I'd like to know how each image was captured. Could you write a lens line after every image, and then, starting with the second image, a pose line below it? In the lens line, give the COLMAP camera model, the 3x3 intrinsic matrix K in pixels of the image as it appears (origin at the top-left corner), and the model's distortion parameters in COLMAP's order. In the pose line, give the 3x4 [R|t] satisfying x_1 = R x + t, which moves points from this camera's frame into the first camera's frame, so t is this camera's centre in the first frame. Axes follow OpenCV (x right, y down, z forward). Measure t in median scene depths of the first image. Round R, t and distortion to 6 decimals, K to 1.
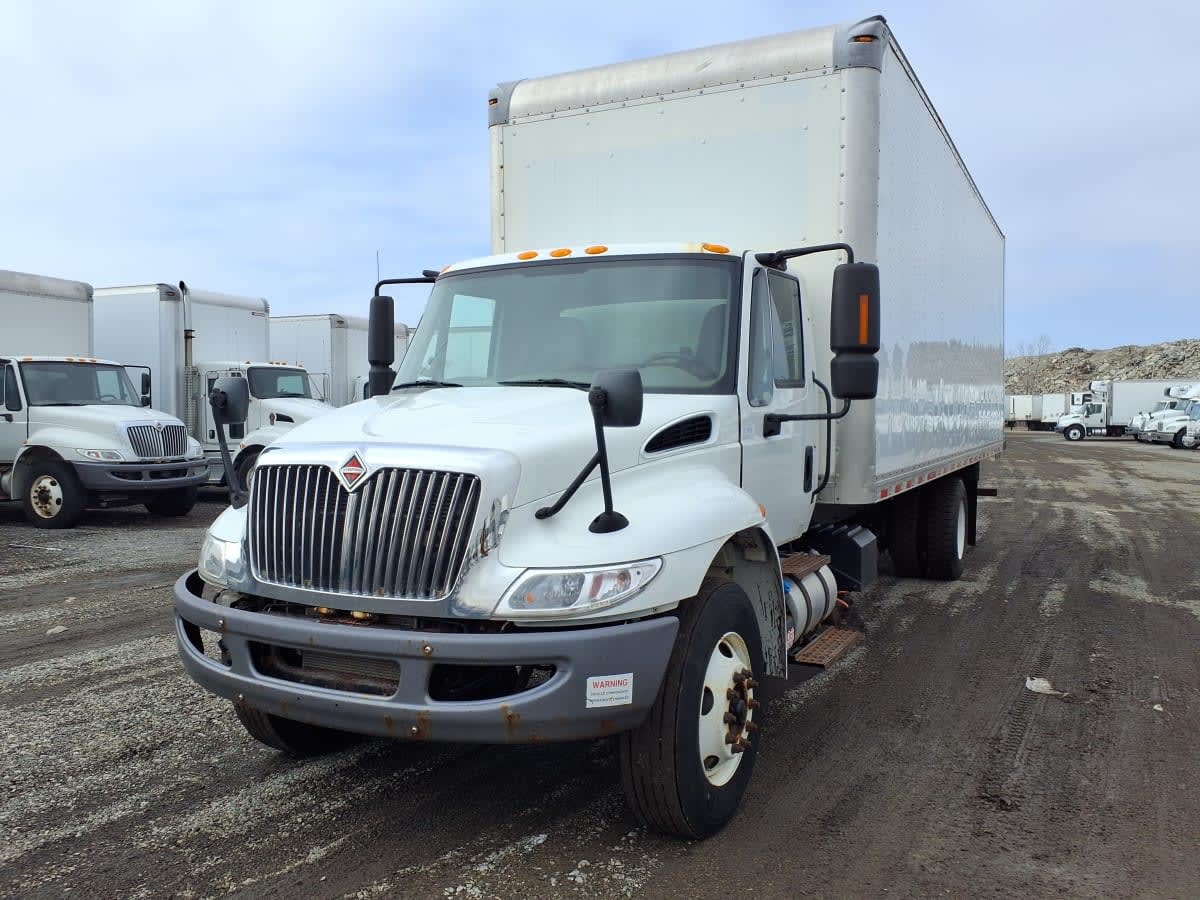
lens RADIAL K [[944.1, 0, 608.9], [0, 944.1, 451.6], [0, 0, 1]] dist [0.005940, -0.002183]
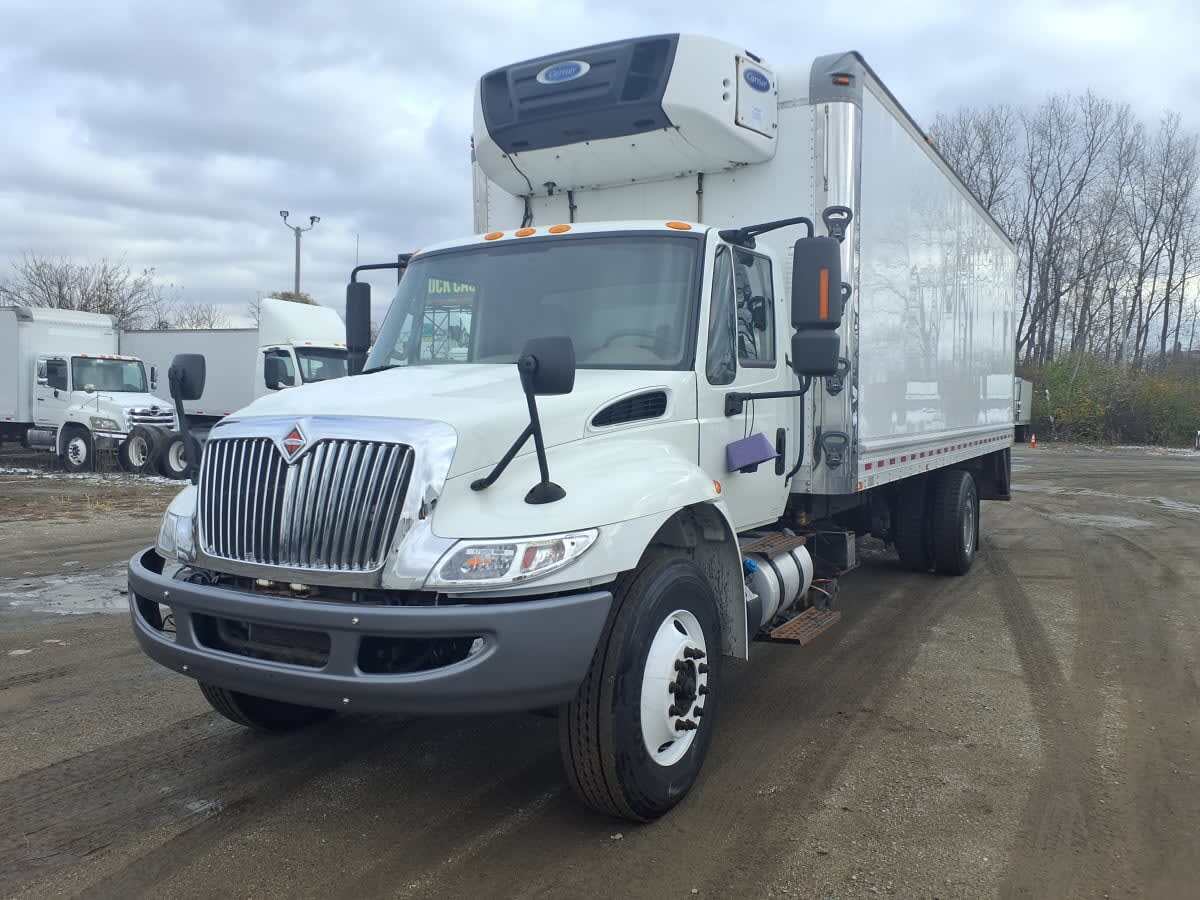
lens RADIAL K [[944.1, 0, 608.9], [0, 944.1, 451.6], [0, 0, 1]] dist [0.005940, -0.002183]
pose [[0.999275, -0.000459, -0.038071, 0.095683], [0.000309, 0.999992, -0.003946, 0.031561], [0.038072, 0.003932, 0.999267, 0.011857]]
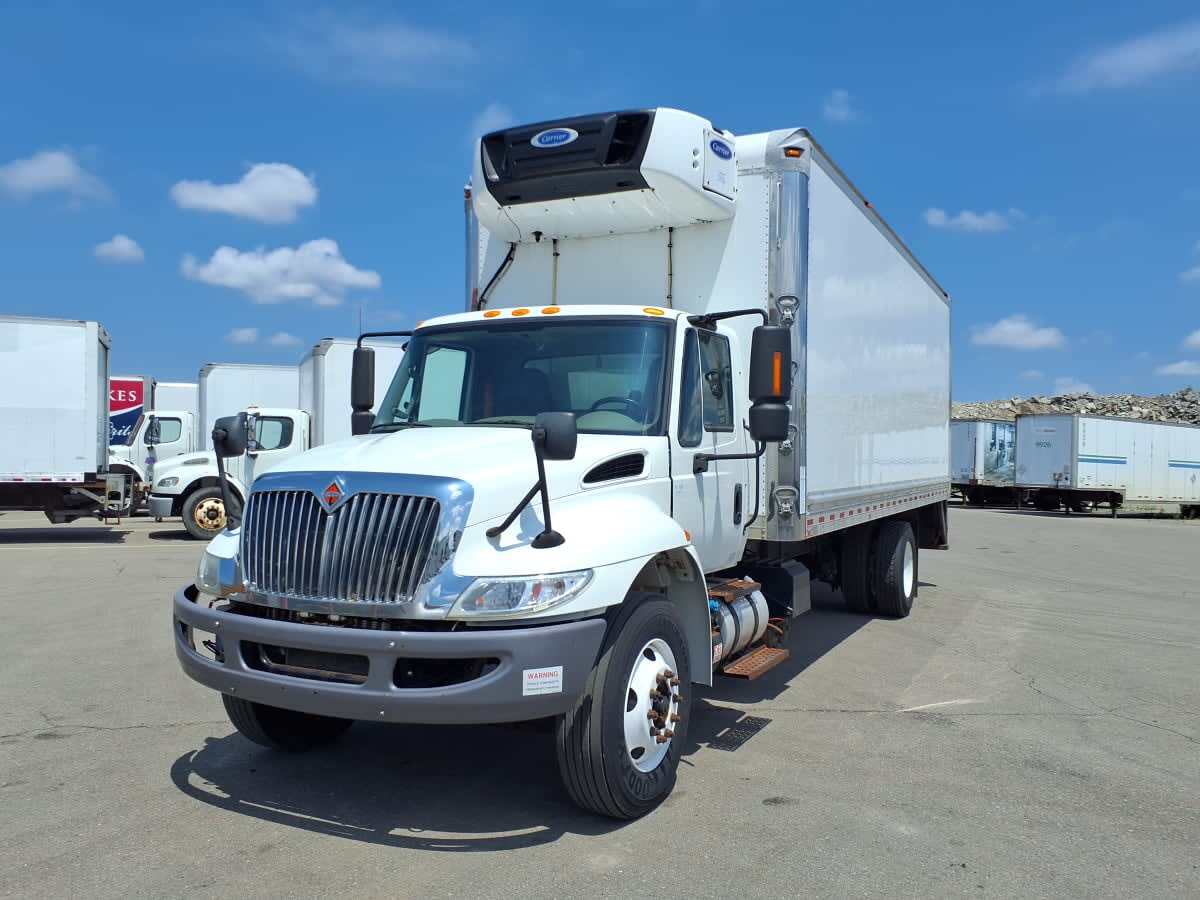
lens RADIAL K [[944.1, 0, 608.9], [0, 944.1, 451.6], [0, 0, 1]] dist [0.005940, -0.002183]
pose [[0.999798, 0.011102, 0.016755, 0.050700], [-0.010166, 0.998437, -0.054953, 0.026029], [-0.017339, 0.054771, 0.998348, -0.177413]]
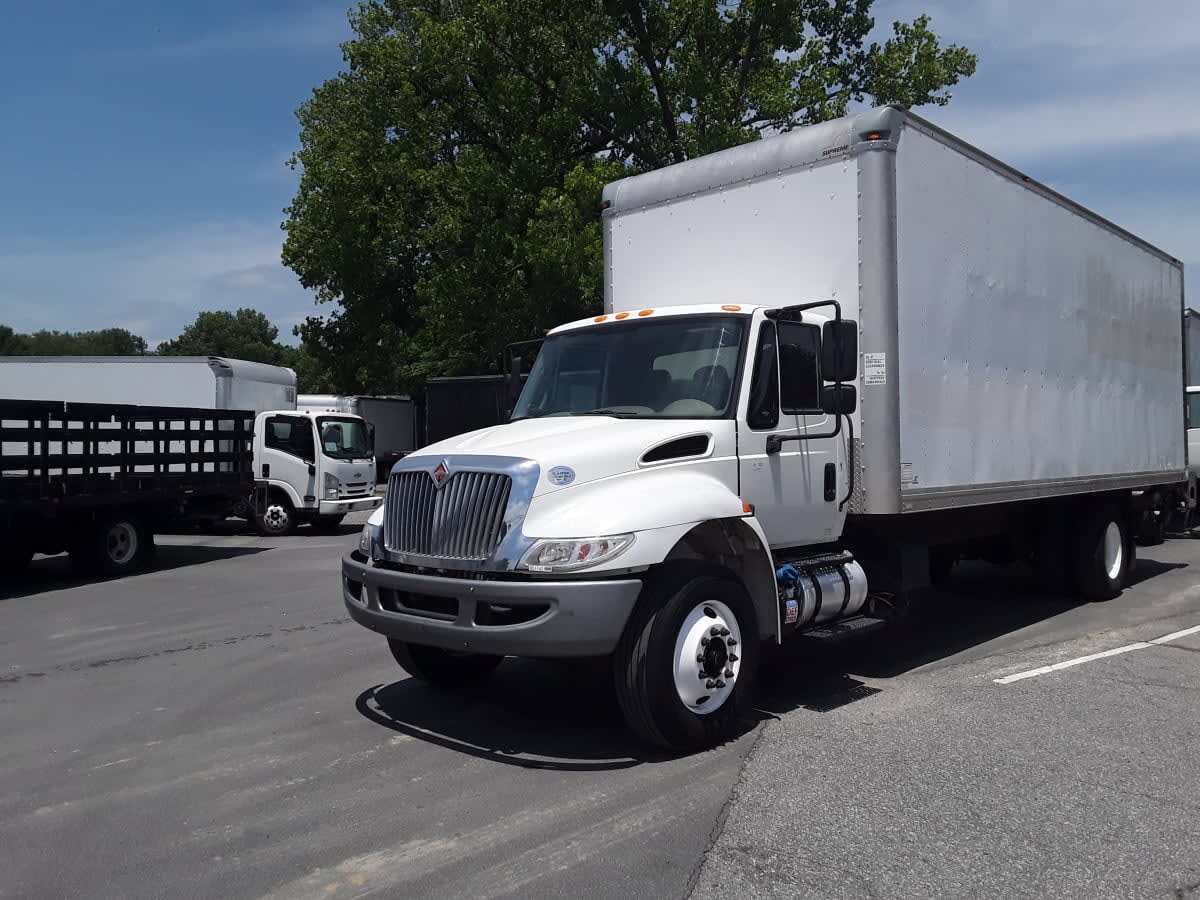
lens RADIAL K [[958.4, 0, 600.0], [0, 958.4, 450.0], [0, 0, 1]] dist [0.033011, -0.007359]
pose [[0.960619, -0.007220, -0.277776, 0.369775], [-0.005787, 0.998926, -0.045977, 0.048790], [0.277809, 0.045774, 0.959545, -0.361218]]
